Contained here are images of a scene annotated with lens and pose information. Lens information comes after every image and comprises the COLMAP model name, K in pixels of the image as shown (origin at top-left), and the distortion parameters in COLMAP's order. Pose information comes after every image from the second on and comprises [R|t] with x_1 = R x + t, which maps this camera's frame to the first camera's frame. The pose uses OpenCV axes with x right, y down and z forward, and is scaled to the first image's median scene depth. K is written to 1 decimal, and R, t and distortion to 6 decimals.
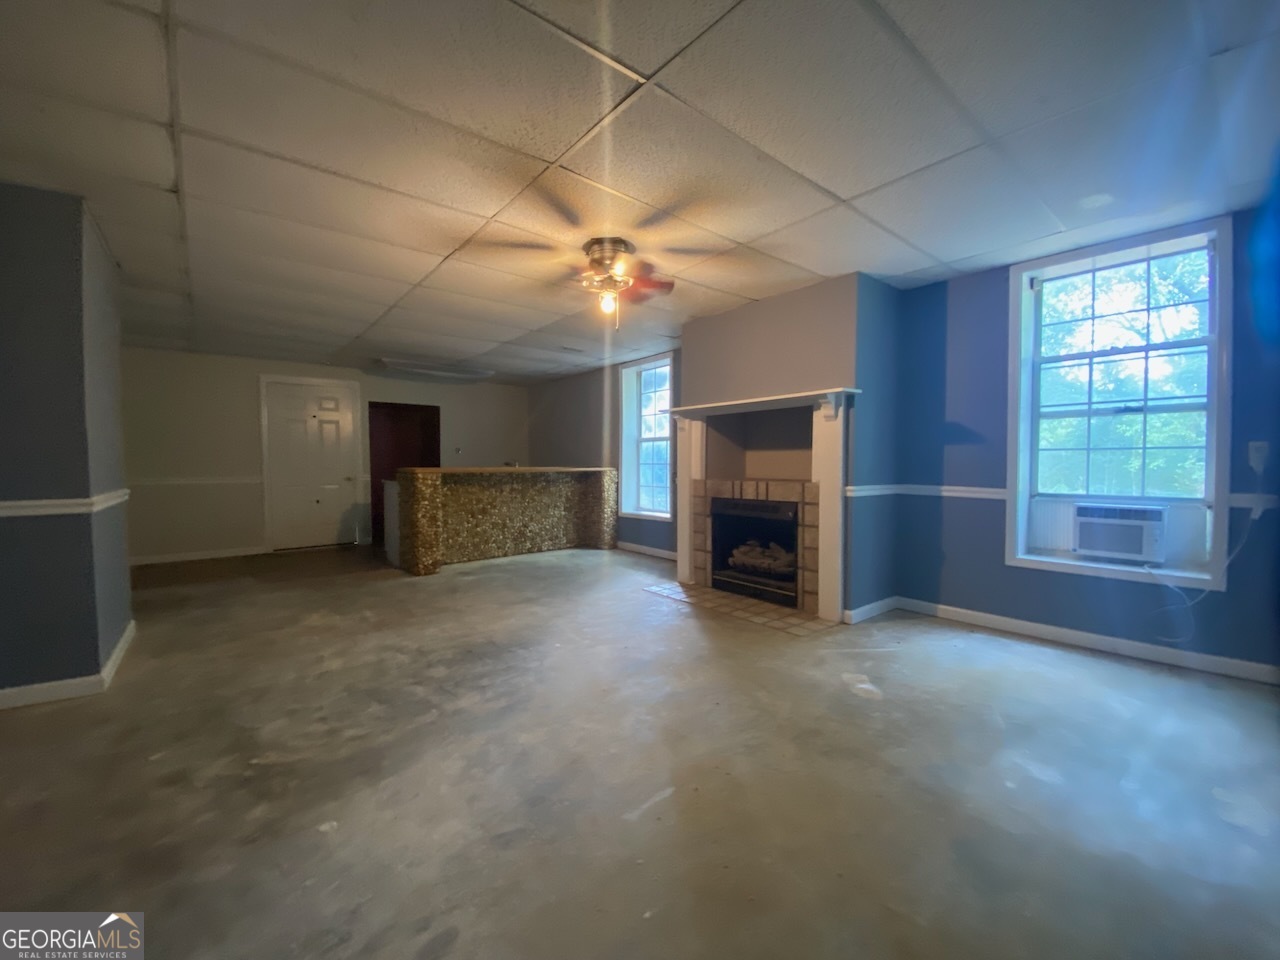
lens RADIAL K [[532.1, 0, 629.8], [0, 532.1, 474.6], [0, 0, 1]] dist [0.009689, -0.010160]
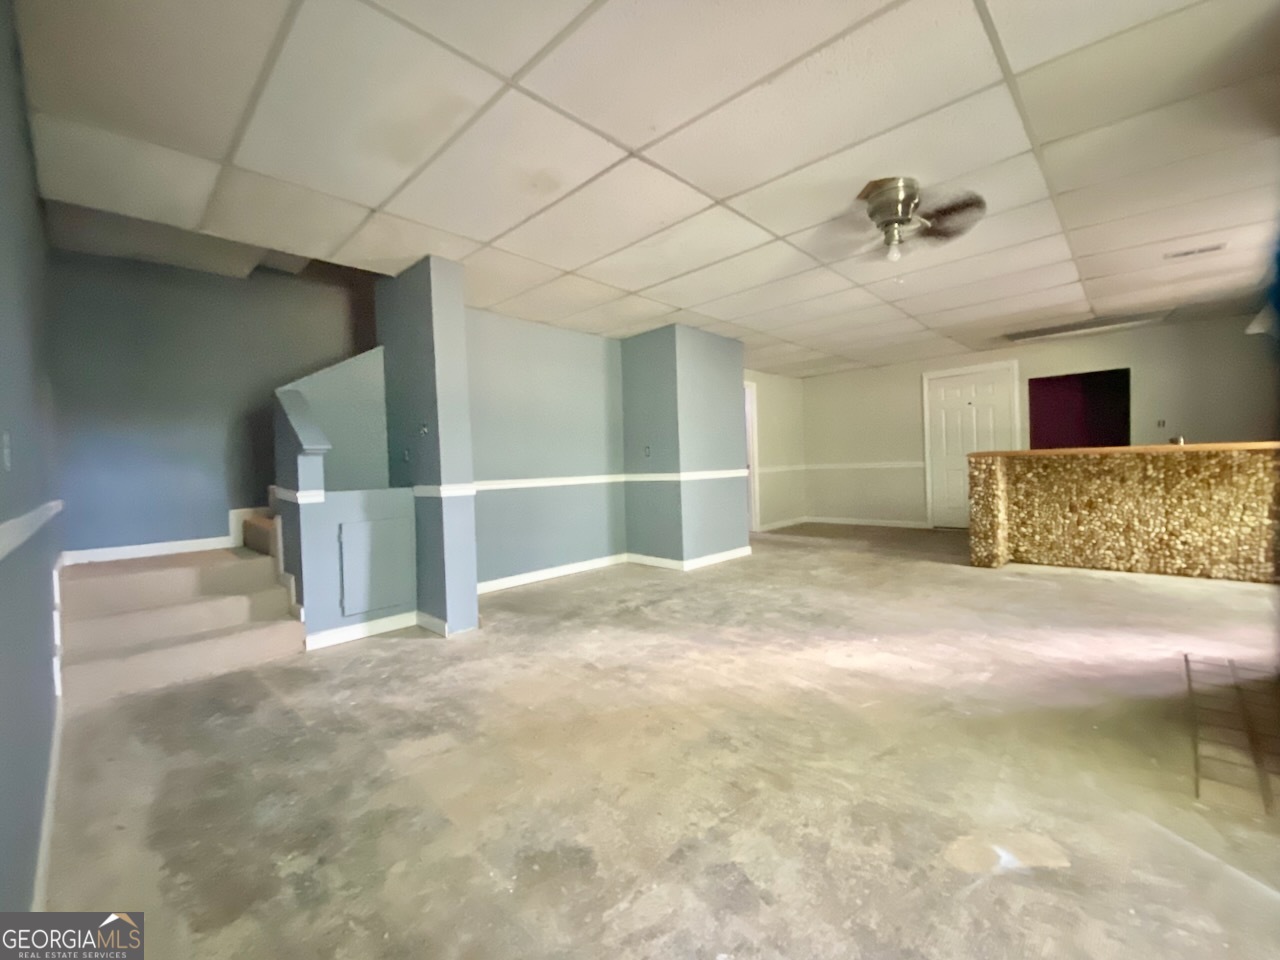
lens RADIAL K [[532.1, 0, 629.0], [0, 532.1, 474.6], [0, 0, 1]] dist [0.009689, -0.010160]
pose [[0.091713, 0.016410, -0.995650, 0.435990], [0.003486, 0.999853, 0.016800, 0.010220], [0.995779, -0.005012, 0.091642, 0.285778]]
